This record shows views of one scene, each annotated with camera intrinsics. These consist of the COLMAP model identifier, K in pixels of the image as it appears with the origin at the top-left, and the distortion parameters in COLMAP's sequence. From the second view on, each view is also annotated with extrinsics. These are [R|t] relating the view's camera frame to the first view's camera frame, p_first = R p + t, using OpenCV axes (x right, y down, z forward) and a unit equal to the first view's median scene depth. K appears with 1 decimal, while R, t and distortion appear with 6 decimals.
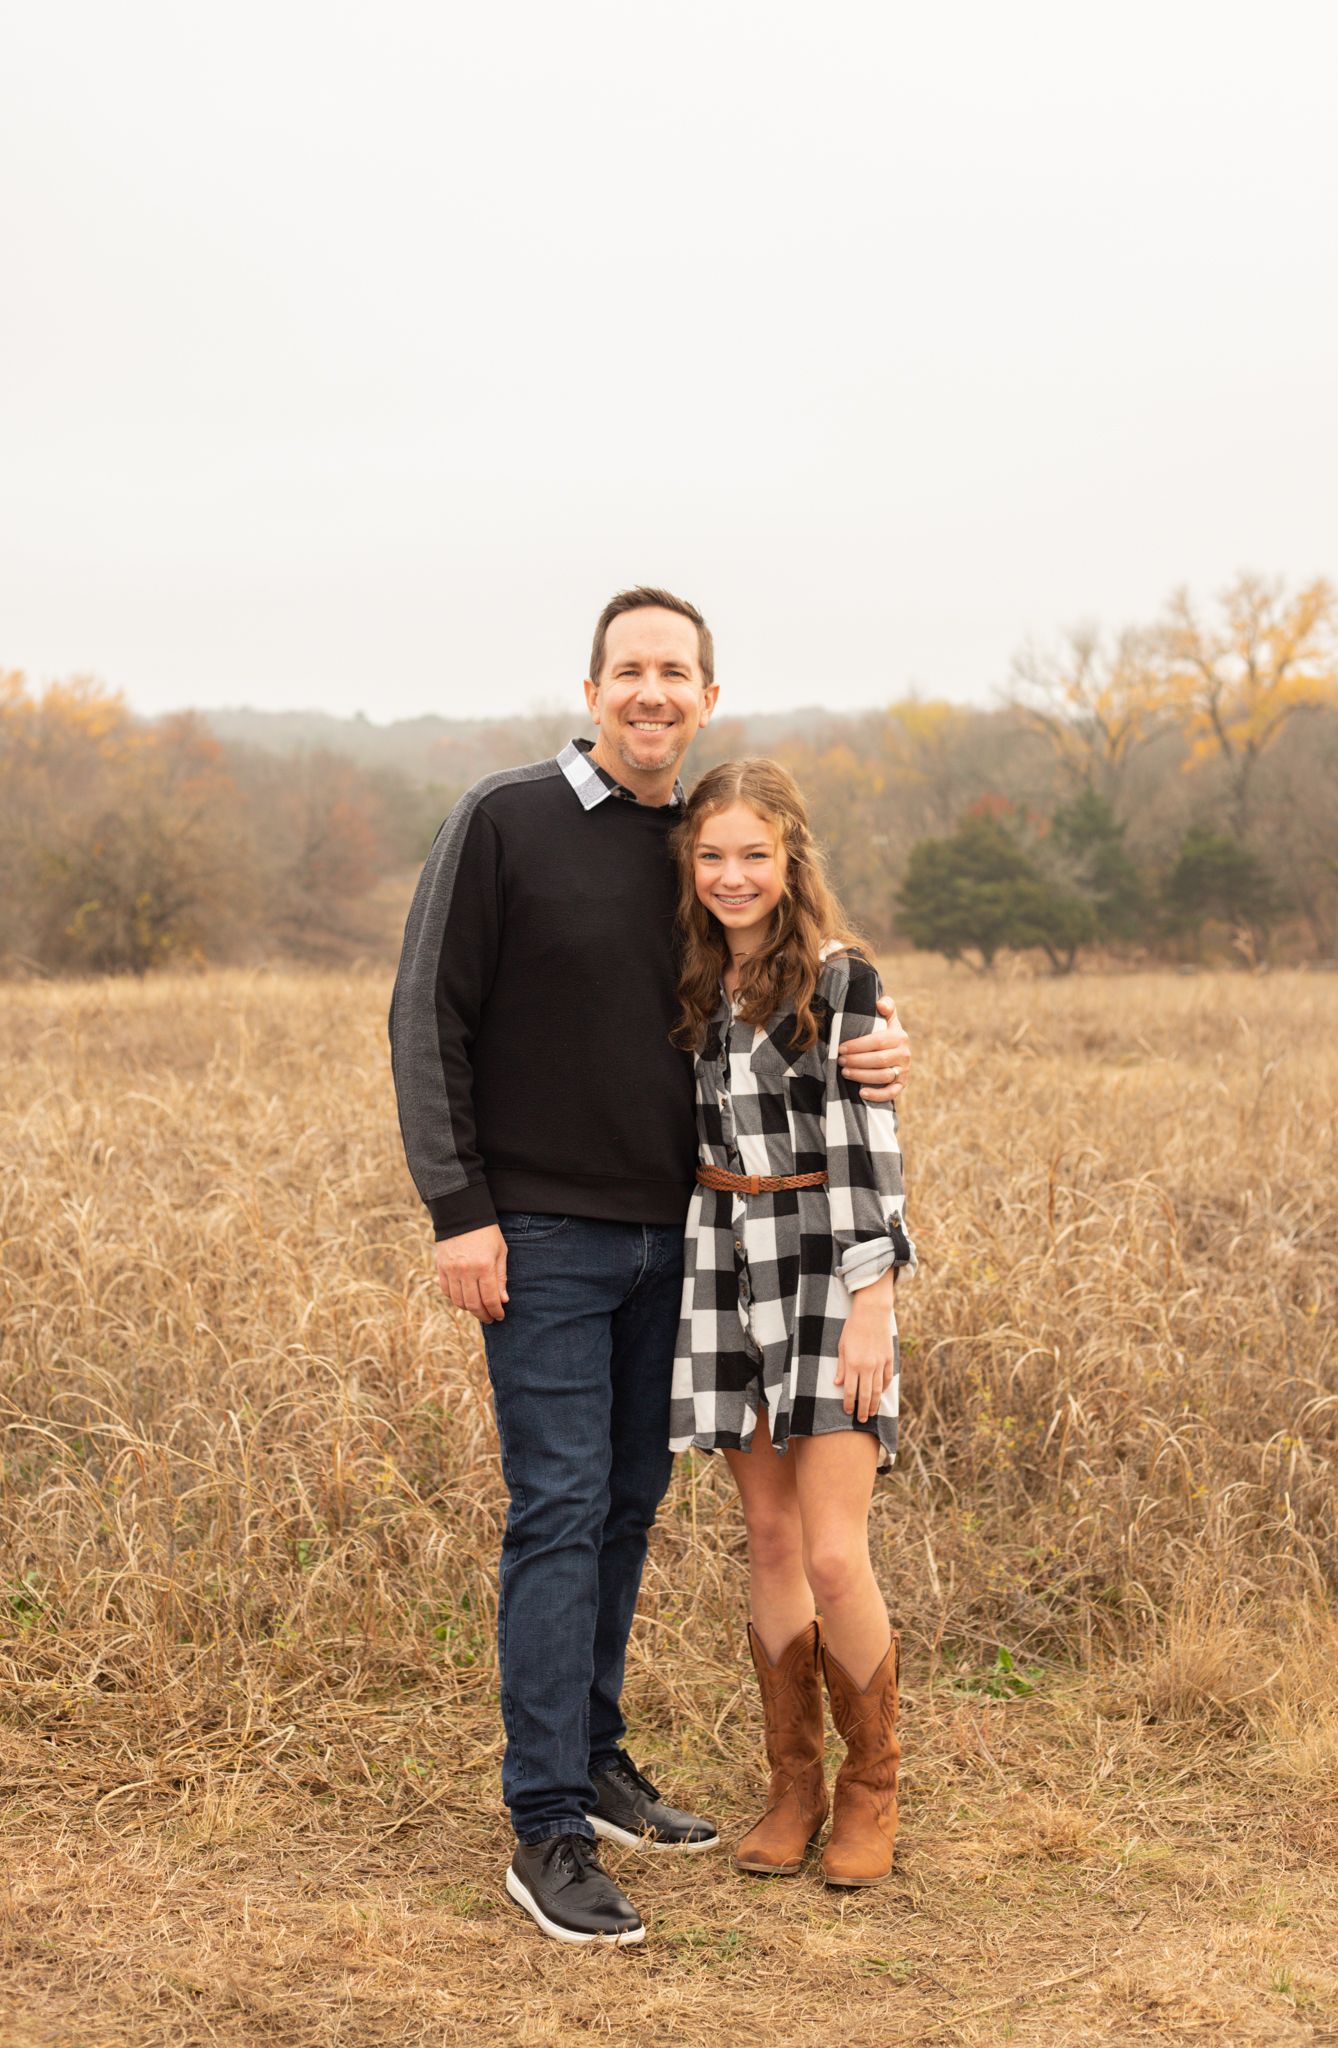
lens RADIAL K [[2778.7, 0, 656.0], [0, 2778.7, 1155.0], [0, 0, 1]] dist [-0.076055, 0.000000]
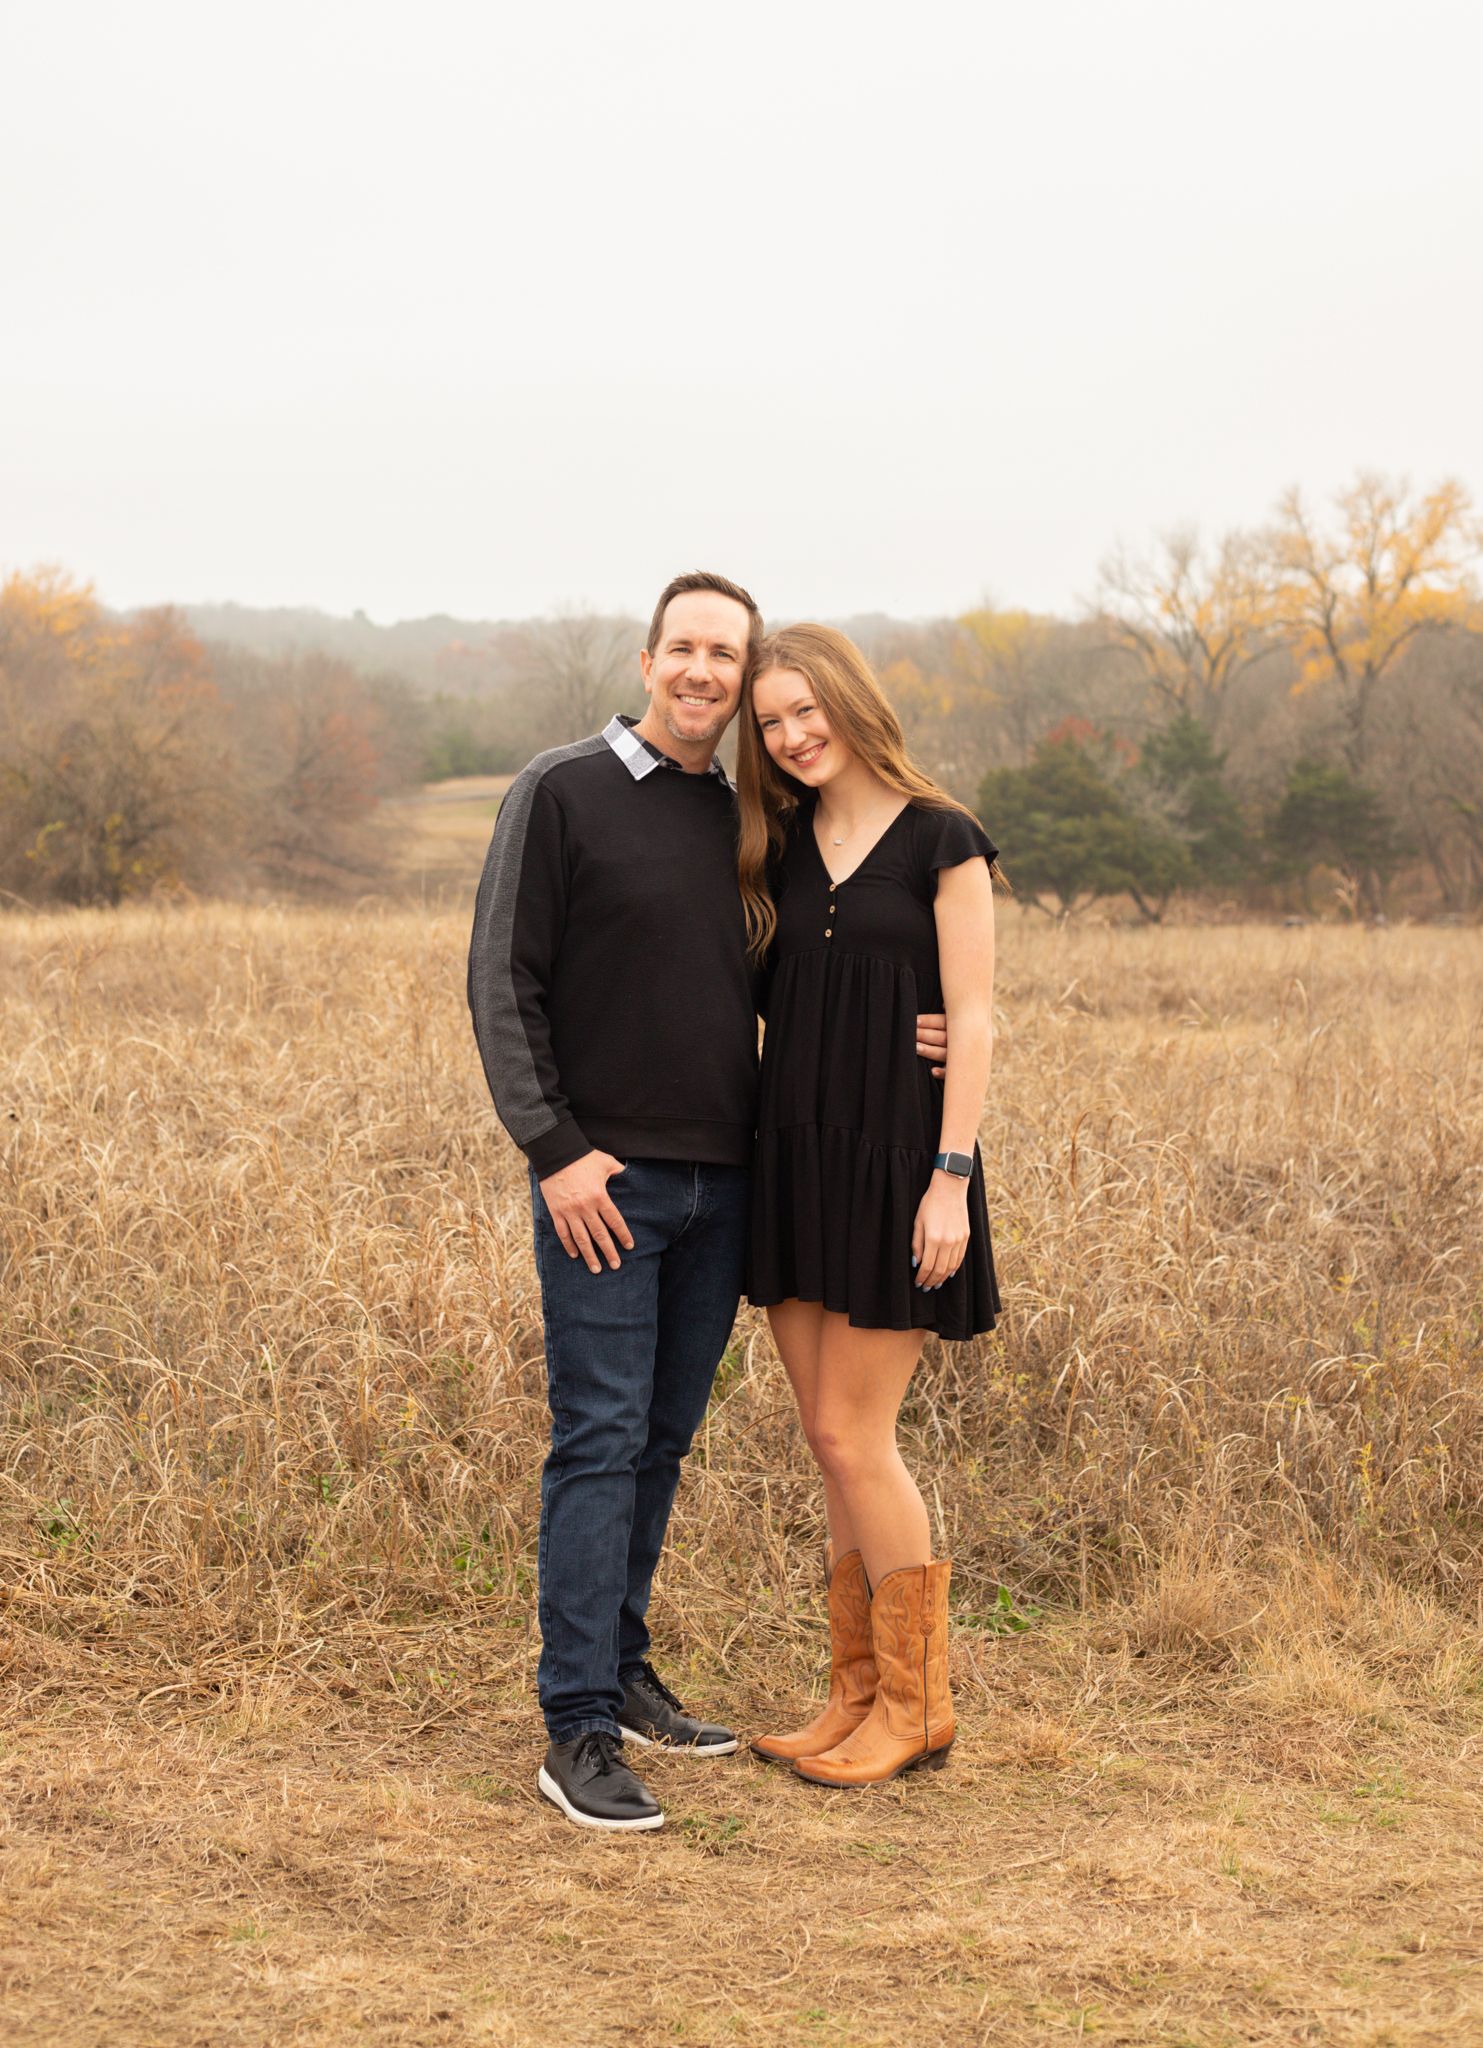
lens RADIAL K [[3158.6, 0, 643.7], [0, 3158.6, 1027.1], [0, 0, 1]] dist [-0.048994, 0.000000]
pose [[0.999730, 0.018466, -0.014080, 0.002753], [-0.018870, 0.999398, -0.029121, 0.004128], [0.013534, 0.029379, 0.999477, -0.142973]]
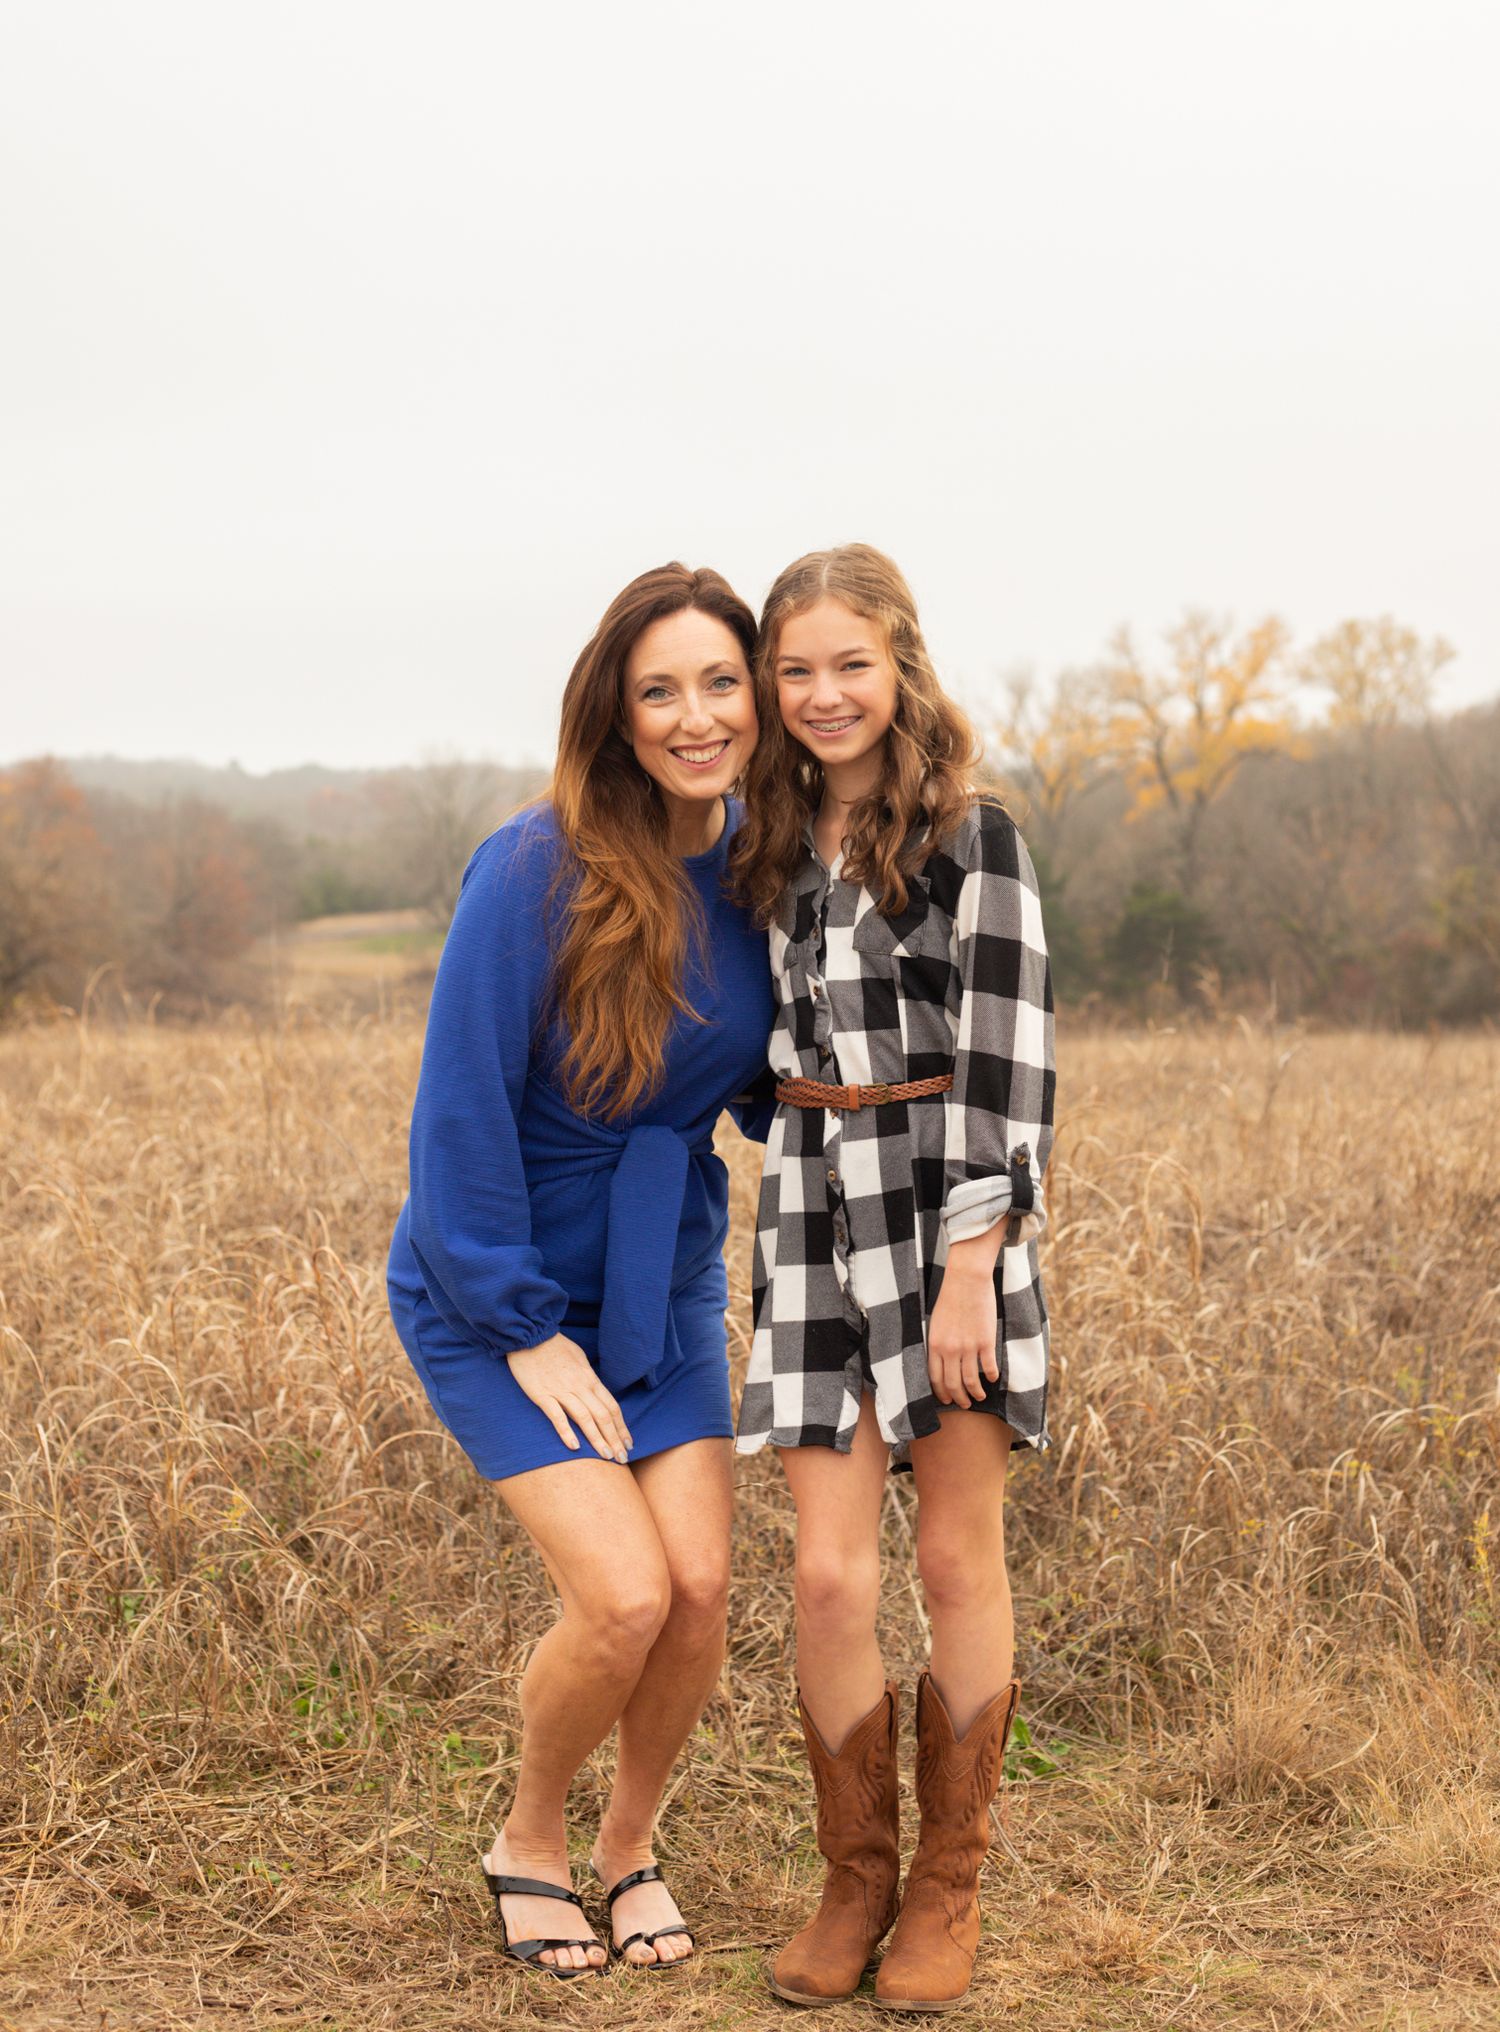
lens RADIAL K [[3027.0, 0, 694.1], [0, 3027.0, 1116.6], [0, 0, 1]] dist [-0.092348, 0.000000]
pose [[0.998964, -0.000506, 0.045509, -0.004329], [0.002367, 0.999163, -0.040835, 0.031941], [-0.045450, 0.040900, 0.998129, 0.107285]]
